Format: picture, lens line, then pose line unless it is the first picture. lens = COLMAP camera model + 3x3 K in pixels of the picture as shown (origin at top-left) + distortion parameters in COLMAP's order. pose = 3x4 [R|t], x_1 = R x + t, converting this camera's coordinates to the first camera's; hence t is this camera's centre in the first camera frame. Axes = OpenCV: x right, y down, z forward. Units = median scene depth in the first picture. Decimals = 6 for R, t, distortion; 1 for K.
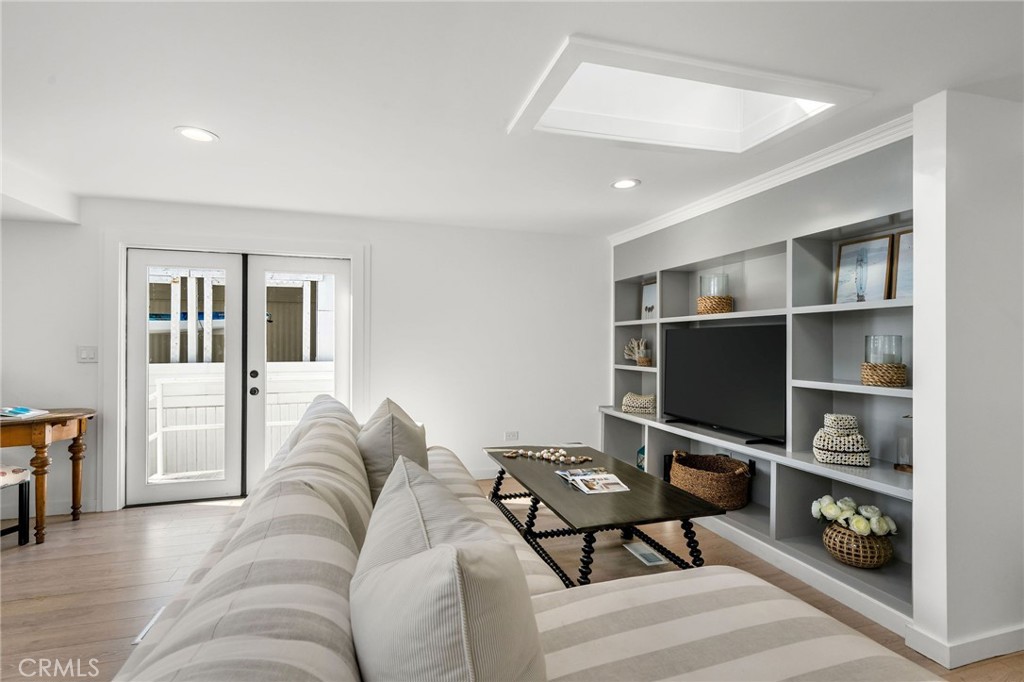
lens RADIAL K [[493.1, 0, 515.5], [0, 493.1, 339.2], [0, 0, 1]] dist [-0.010878, 0.006596]
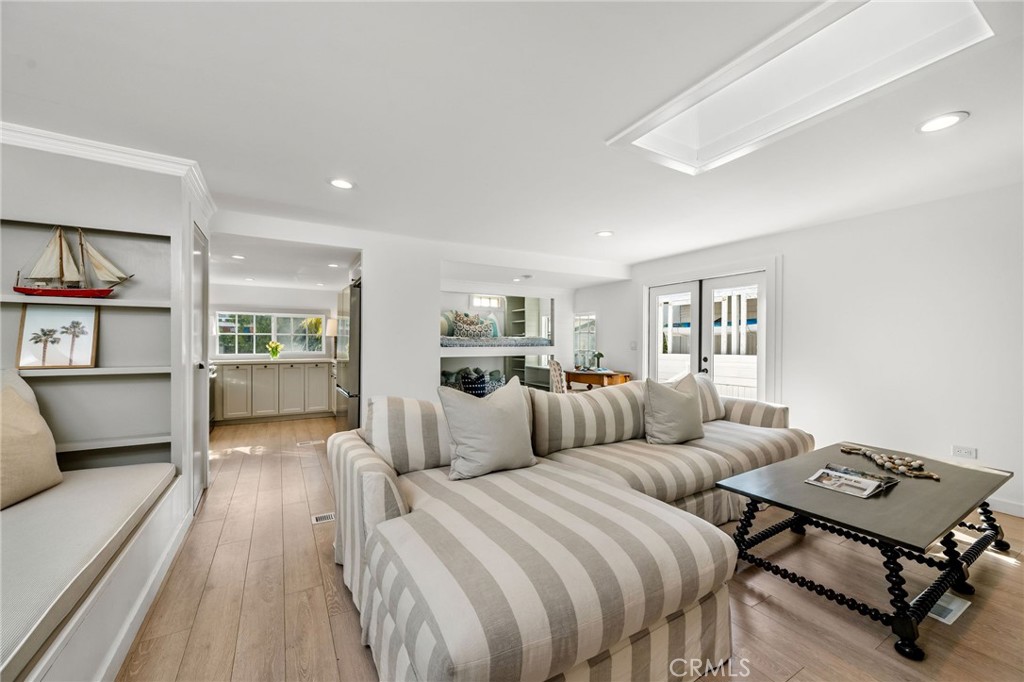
lens RADIAL K [[407.5, 0, 514.6], [0, 407.5, 345.0], [0, 0, 1]] dist [0.004141, 0.000894]
pose [[0.223759, 0.003171, -0.974639, 0.622111], [0.000262, 0.999994, 0.003314, 0.025094], [0.974645, -0.000997, 0.223757, 0.180442]]
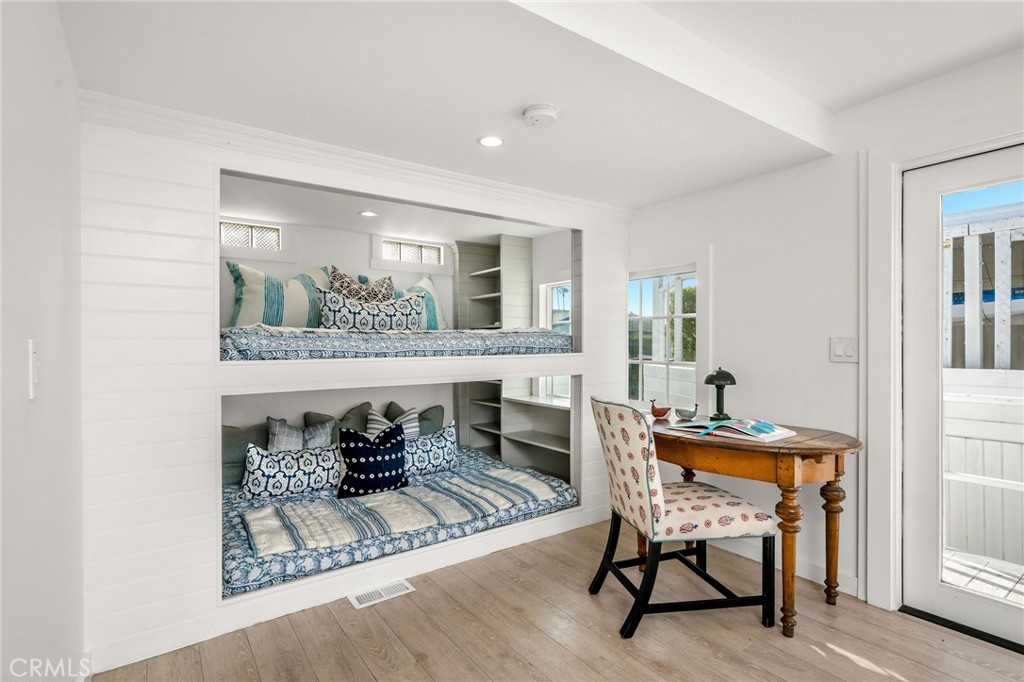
lens RADIAL K [[493.1, 0, 513.3], [0, 493.1, 346.6], [0, 0, 1]] dist [-0.010878, 0.006596]
pose [[0.310461, 0.001002, -0.950586, -0.401447], [0.005930, 0.999978, 0.002991, 0.022678], [0.950568, -0.006565, 0.310448, 0.393856]]
